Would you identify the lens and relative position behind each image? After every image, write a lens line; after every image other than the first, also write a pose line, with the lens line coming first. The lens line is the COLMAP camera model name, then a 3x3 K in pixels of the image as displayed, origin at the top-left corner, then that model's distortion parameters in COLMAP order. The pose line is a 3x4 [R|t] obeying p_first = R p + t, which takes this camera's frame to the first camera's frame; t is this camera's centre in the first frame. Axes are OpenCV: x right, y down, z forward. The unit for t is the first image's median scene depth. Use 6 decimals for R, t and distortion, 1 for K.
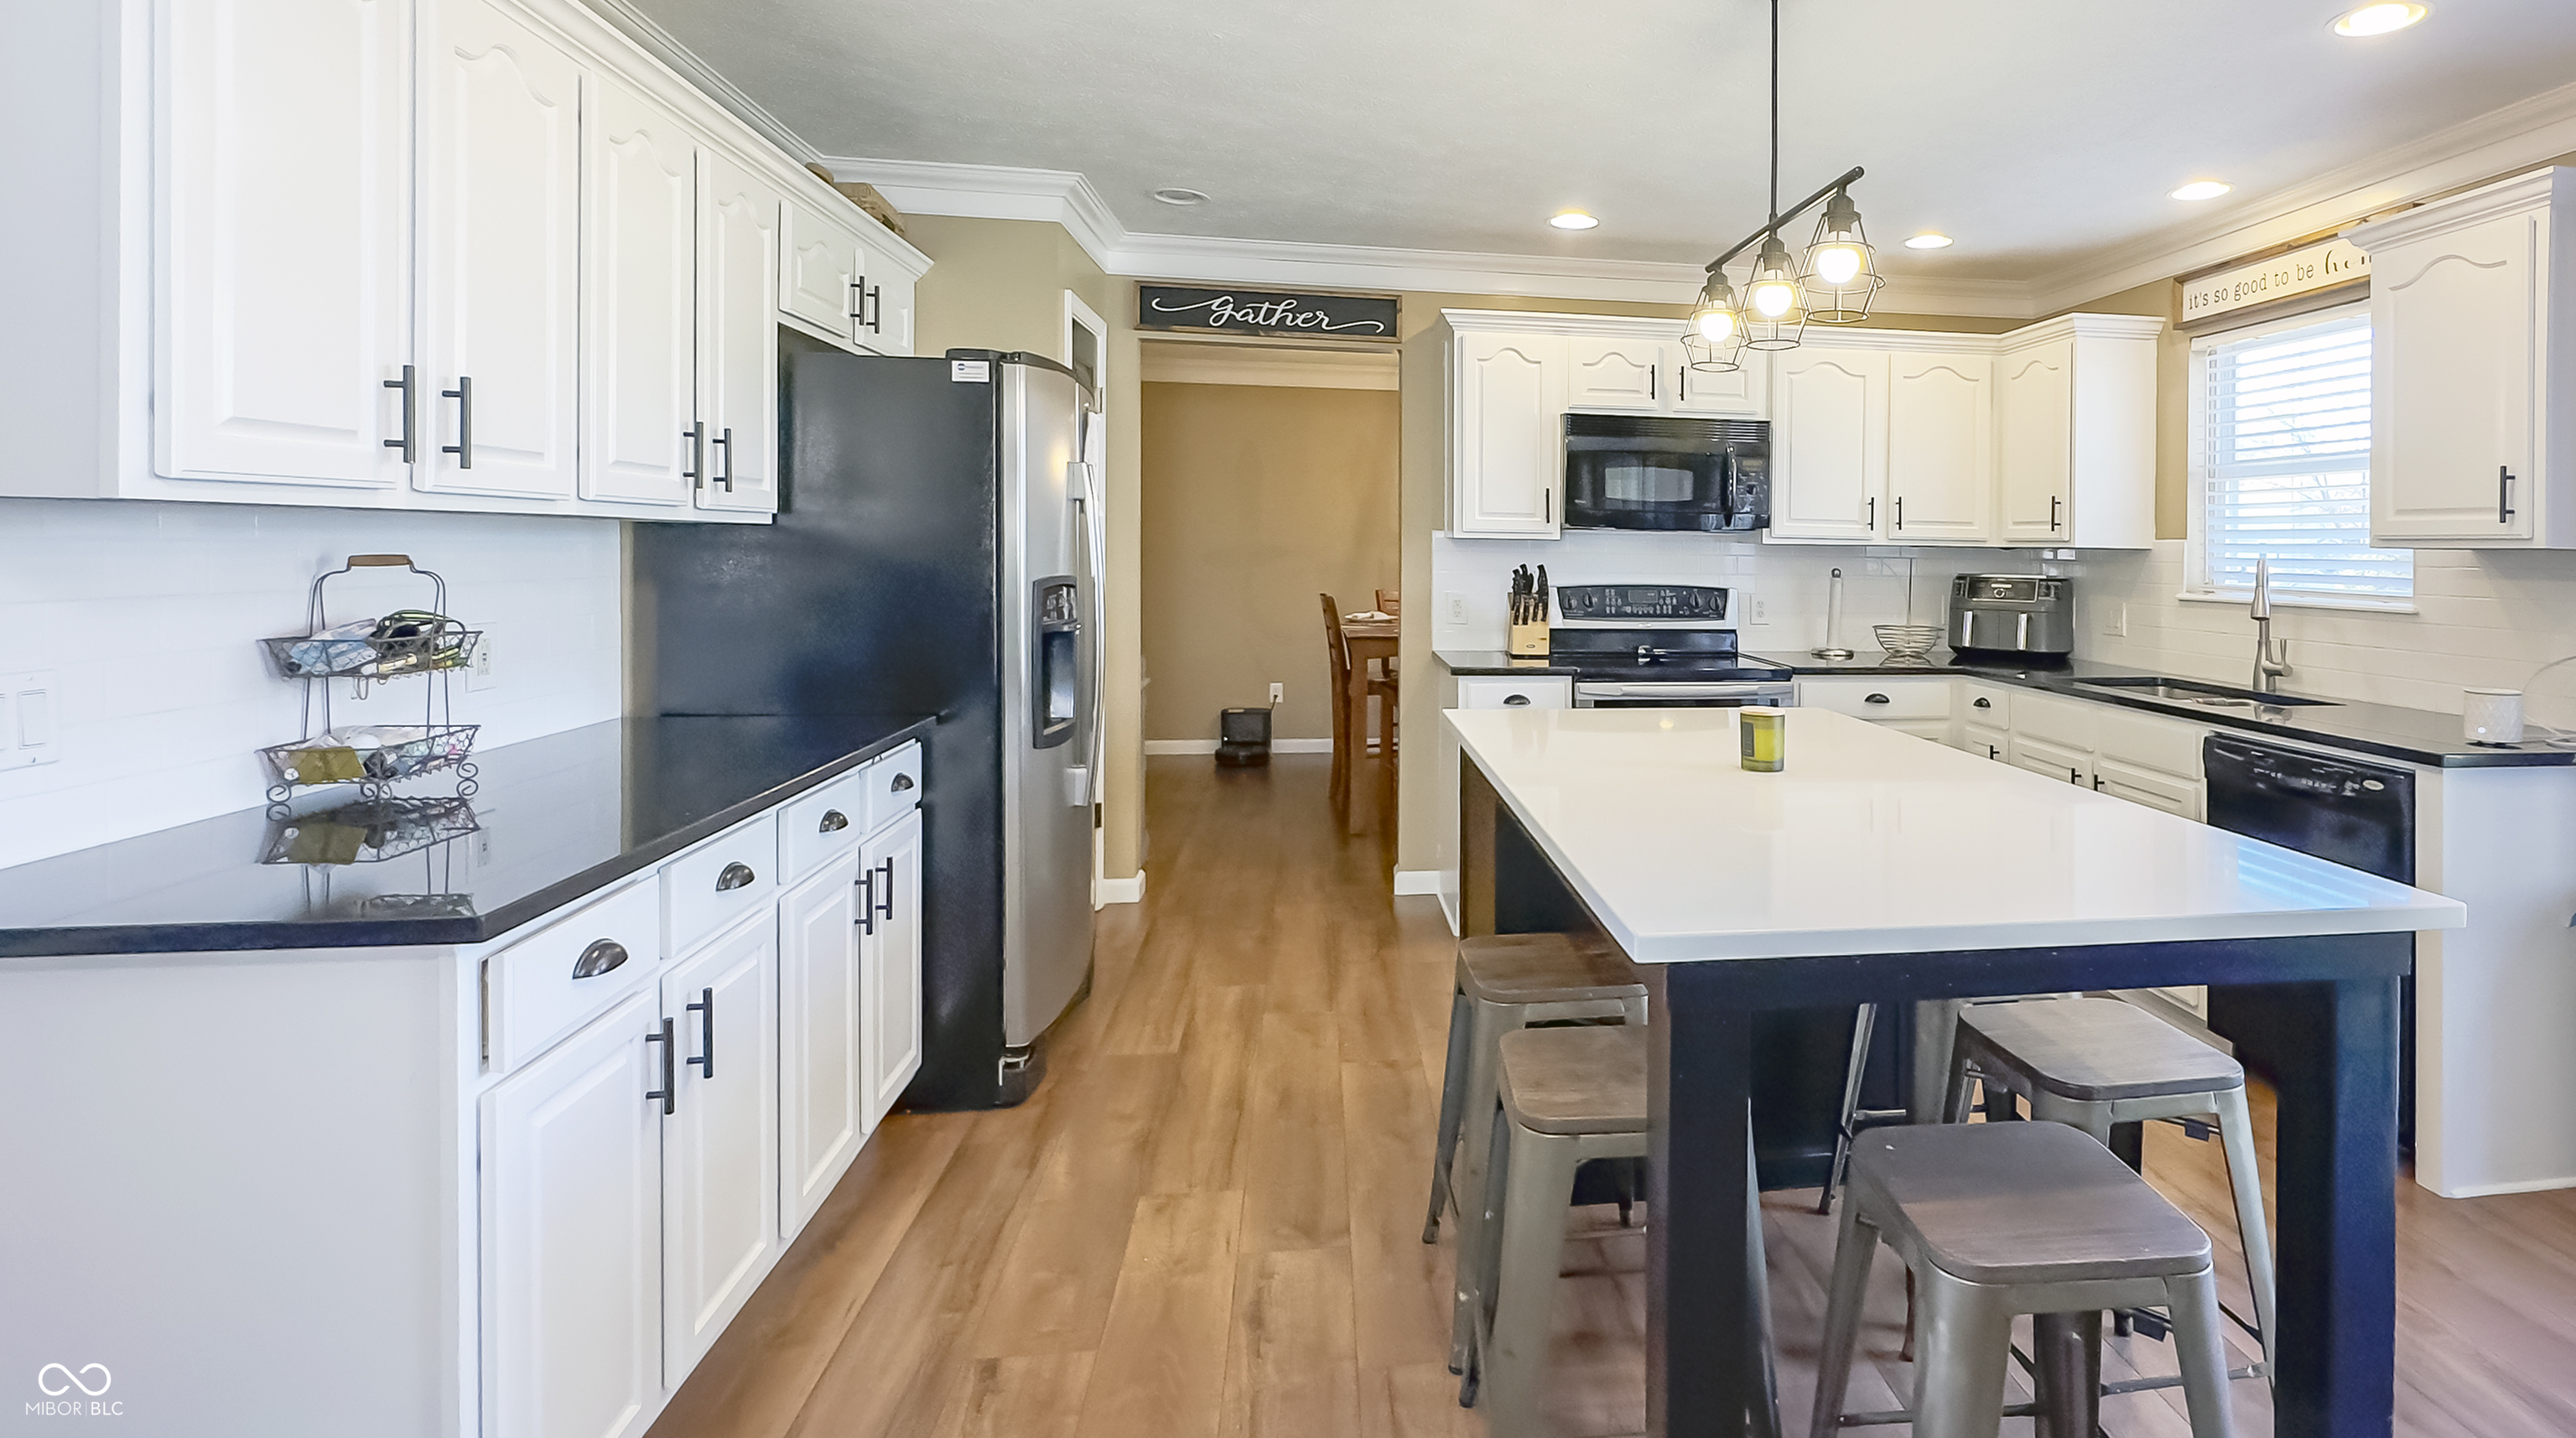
lens RADIAL K [[1239.3, 0, 1546.4], [0, 1239.3, 607.7], [0, 0, 1]] dist [0.001948, -0.000216]
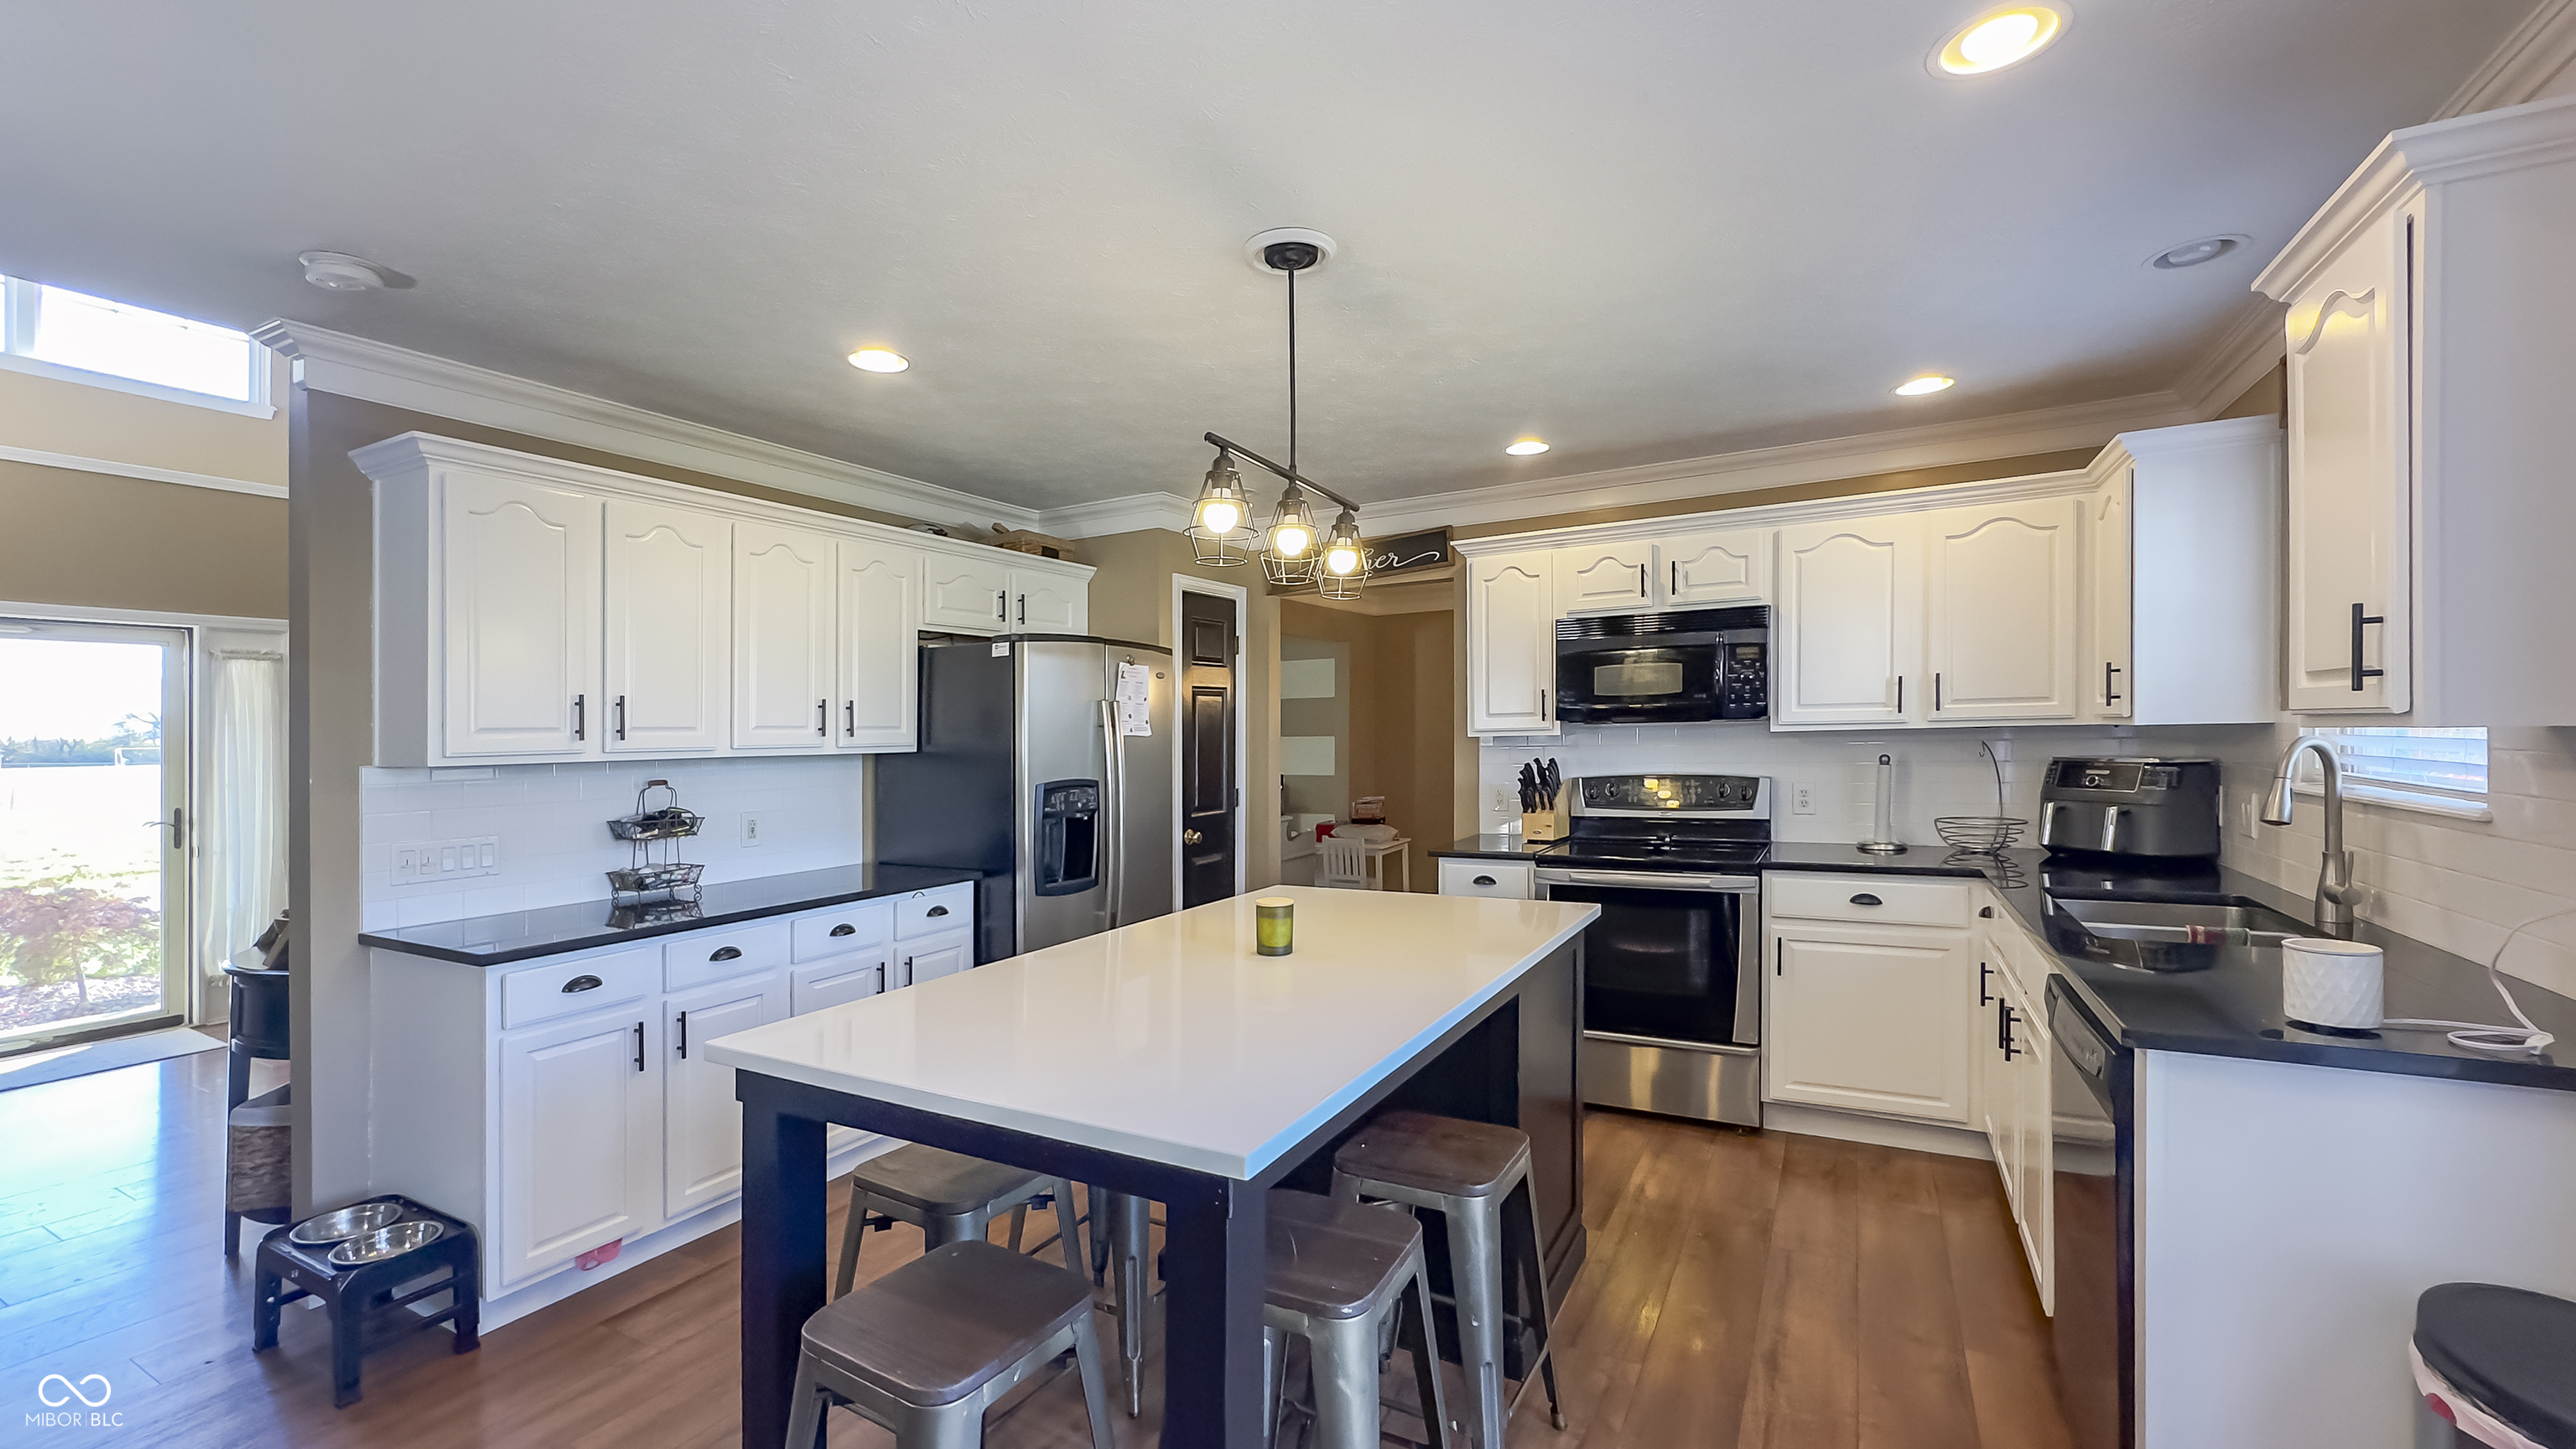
lens RADIAL K [[1052.2, 0, 1292.0], [0, 1052.2, 794.3], [0, 0, 1]] dist [-0.001483, 0.000061]
pose [[0.780645, 0.000994, -0.624974, 0.422892], [0.005141, 0.999955, 0.008011, -0.012294], [0.624954, -0.009466, 0.780604, 0.134364]]
